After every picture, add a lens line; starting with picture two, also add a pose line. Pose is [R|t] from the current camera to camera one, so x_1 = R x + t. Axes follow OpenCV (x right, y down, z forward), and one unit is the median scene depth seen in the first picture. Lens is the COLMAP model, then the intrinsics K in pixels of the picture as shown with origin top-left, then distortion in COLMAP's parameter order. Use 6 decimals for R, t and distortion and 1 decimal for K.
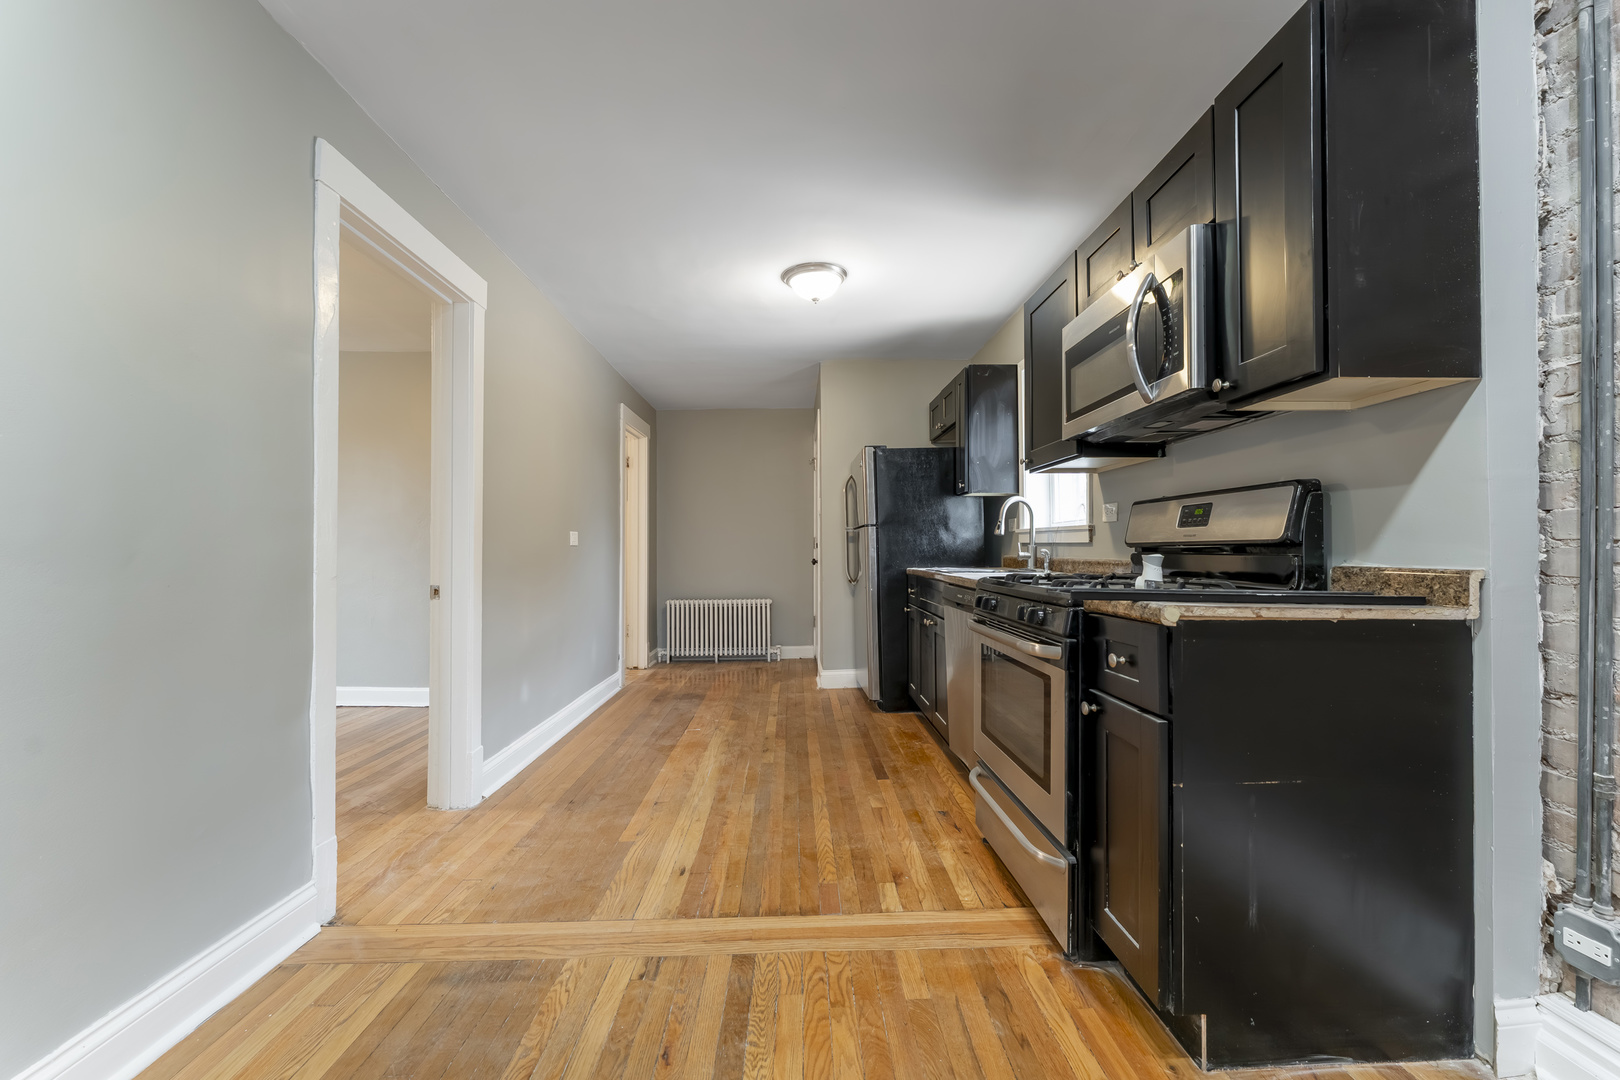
lens RADIAL K [[643.6, 0, 811.6], [0, 643.6, 547.5], [0, 0, 1]] dist [-0.003413, -0.000261]
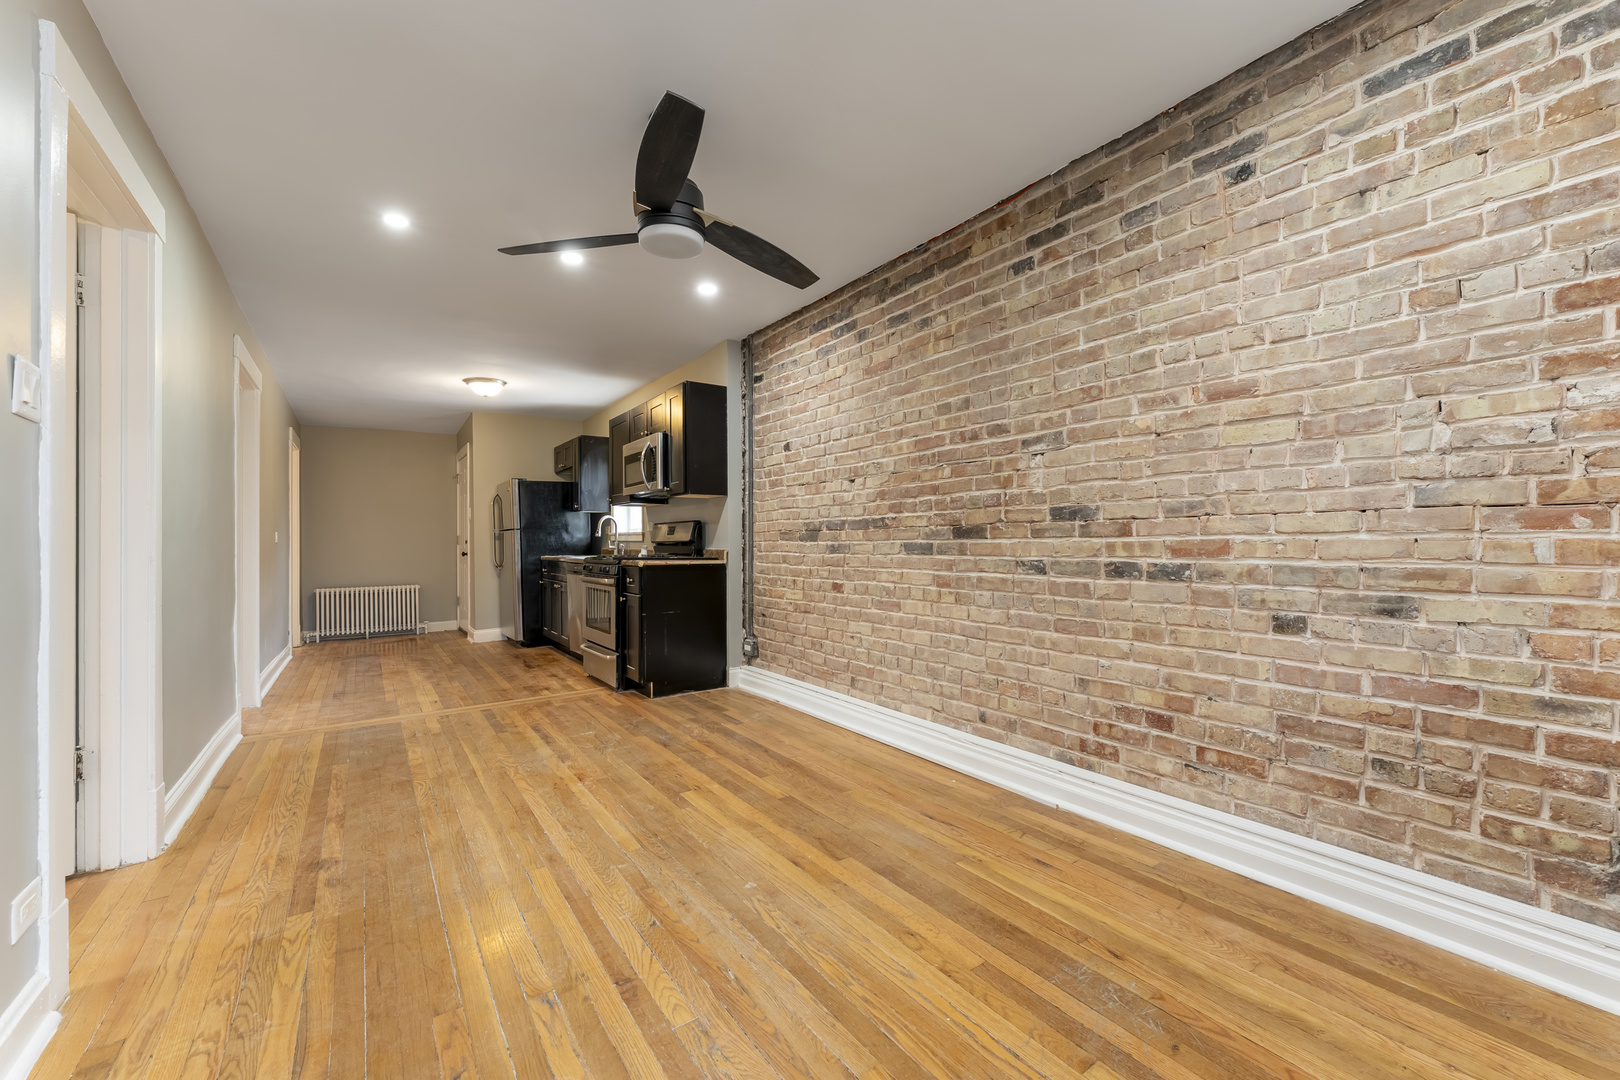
lens RADIAL K [[643.6, 0, 812.5], [0, 643.6, 546.7], [0, 0, 1]] dist [-0.003413, -0.000261]
pose [[0.836203, -0.002763, 0.548414, -0.198203], [0.000750, 0.999992, 0.003895, 0.002380], [-0.548420, -0.002845, 0.836198, -0.852356]]
